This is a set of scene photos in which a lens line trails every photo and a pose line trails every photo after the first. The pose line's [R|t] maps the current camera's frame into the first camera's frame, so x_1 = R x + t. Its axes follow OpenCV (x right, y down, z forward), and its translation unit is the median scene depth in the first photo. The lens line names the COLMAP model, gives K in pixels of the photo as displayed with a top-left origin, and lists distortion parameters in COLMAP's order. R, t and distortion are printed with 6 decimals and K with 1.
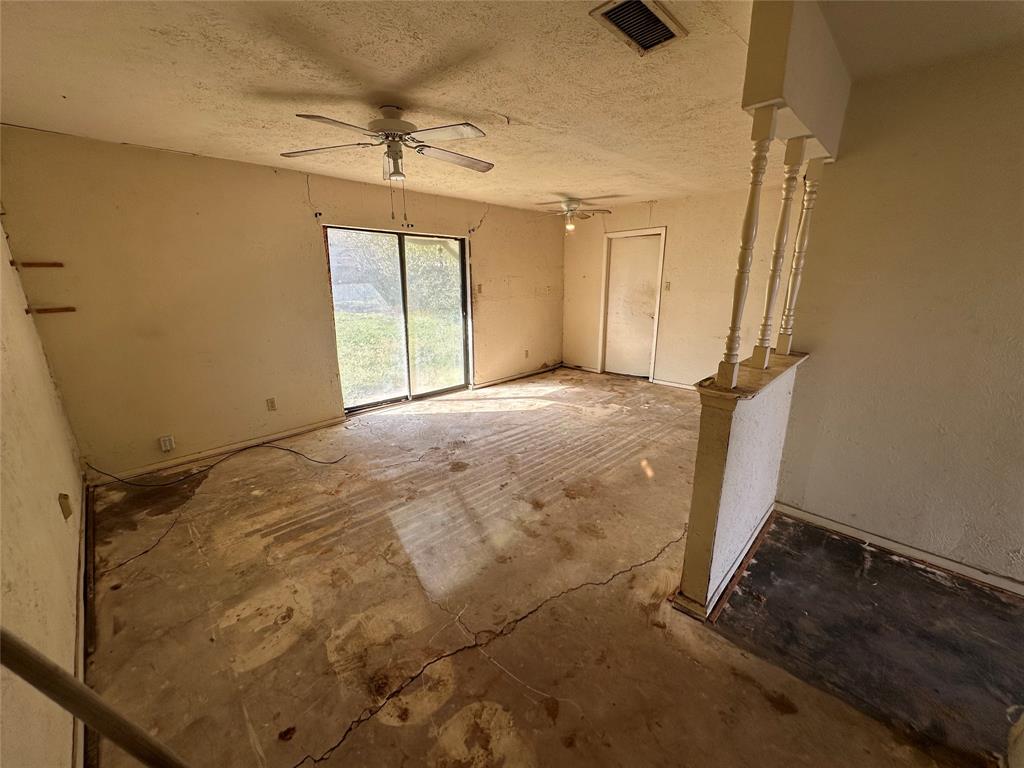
lens RADIAL K [[410.0, 0, 512.6], [0, 410.0, 383.9], [0, 0, 1]] dist [-0.000737, 0.000394]
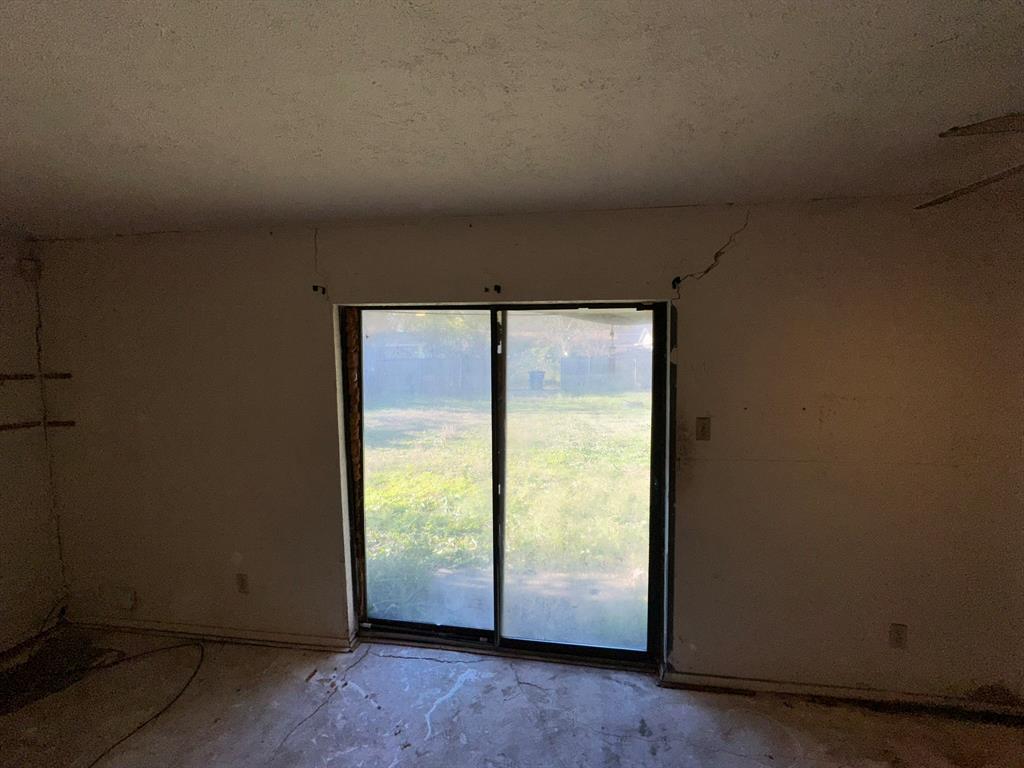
lens RADIAL K [[410.0, 0, 512.6], [0, 410.0, 383.0], [0, 0, 1]] dist [-0.000737, 0.000394]
pose [[0.604340, 0.054115, -0.794886, 0.186194], [-0.202020, 0.975493, -0.087183, -0.341514], [0.770688, 0.213271, 0.600462, 1.056888]]
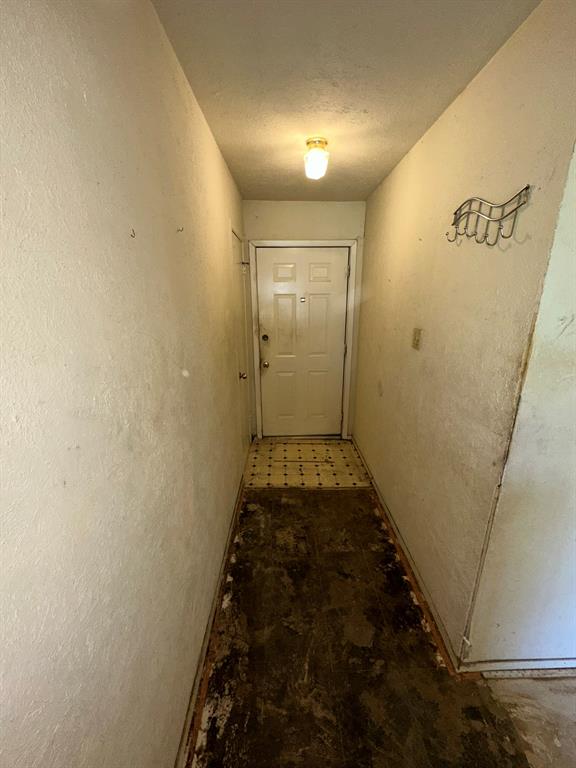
lens RADIAL K [[307.5, 0, 286.7], [0, 307.5, 383.8], [0, 0, 1]] dist [-0.000737, 0.000394]
pose [[-0.711037, -0.192091, 0.676408, 0.439448], [0.186717, 0.875847, 0.445005, -0.210223], [-0.677911, 0.442712, -0.586893, 0.641443]]
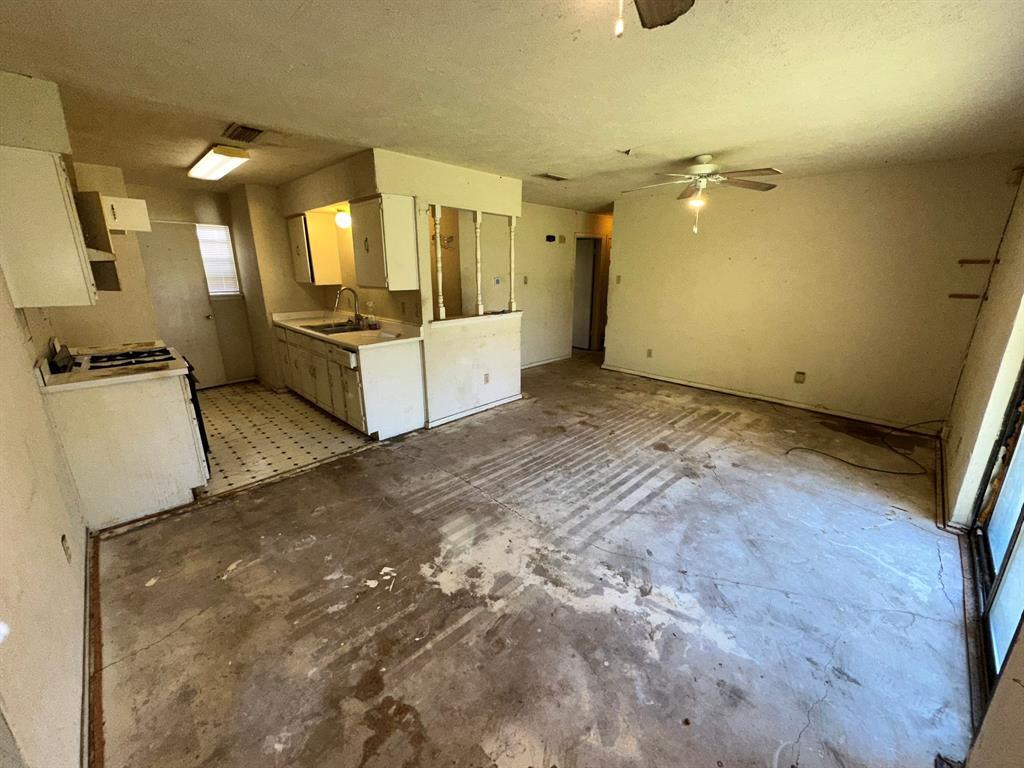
lens RADIAL K [[410.0, 0, 514.9], [0, 410.0, 378.4], [0, 0, 1]] dist [-0.000737, 0.000394]
pose [[-0.999984, 0.004436, -0.003467, 0.271548], [0.002079, 0.863189, 0.504877, -0.526479], [0.005232, 0.504862, -0.863184, 1.906647]]
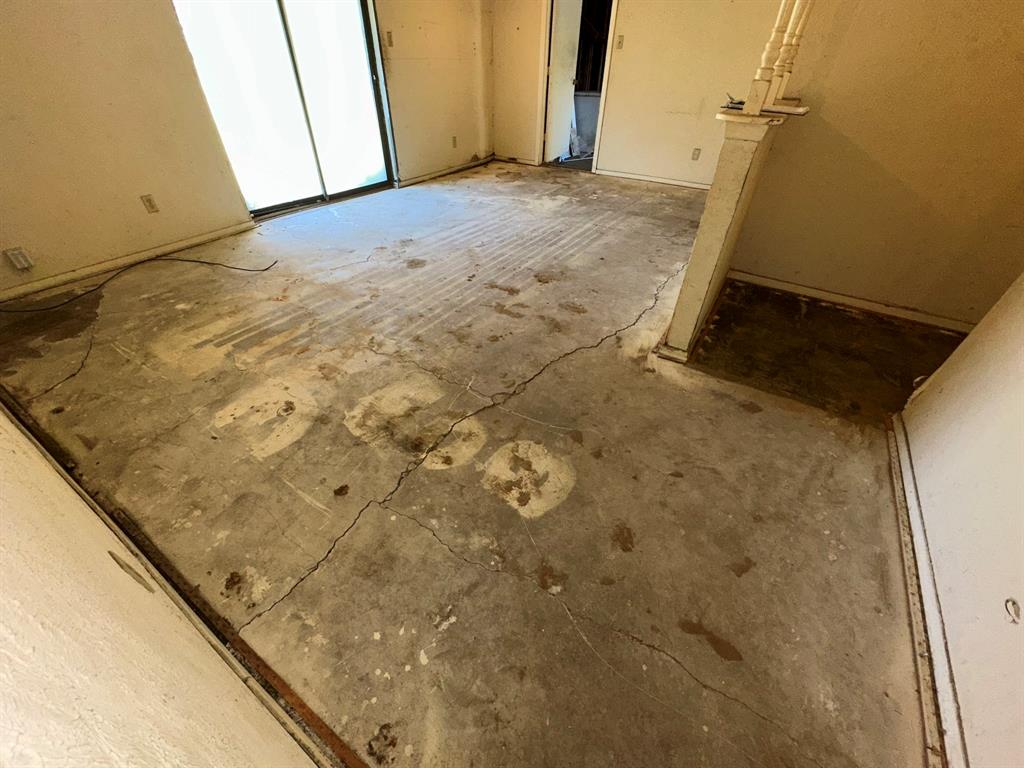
lens RADIAL K [[410.0, 0, 513.0], [0, 410.0, 385.7], [0, 0, 1]] dist [-0.000737, 0.000394]
pose [[0.976120, -0.121549, 0.180042, -0.121037], [0.037847, 0.911287, 0.410029, 0.086409], [-0.213909, -0.393423, 0.894126, 0.033971]]
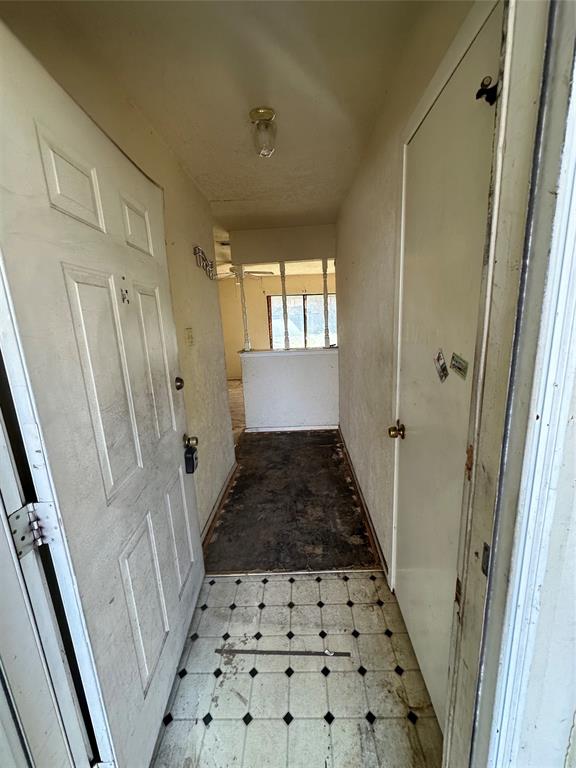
lens RADIAL K [[307.5, 0, 290.1], [0, 307.5, 383.7], [0, 0, 1]] dist [-0.000737, 0.000394]
pose [[0.680545, 0.129008, -0.721259, 1.280775], [-0.145215, 0.988599, 0.039808, 0.054247], [0.718172, 0.077647, 0.691520, -0.176829]]
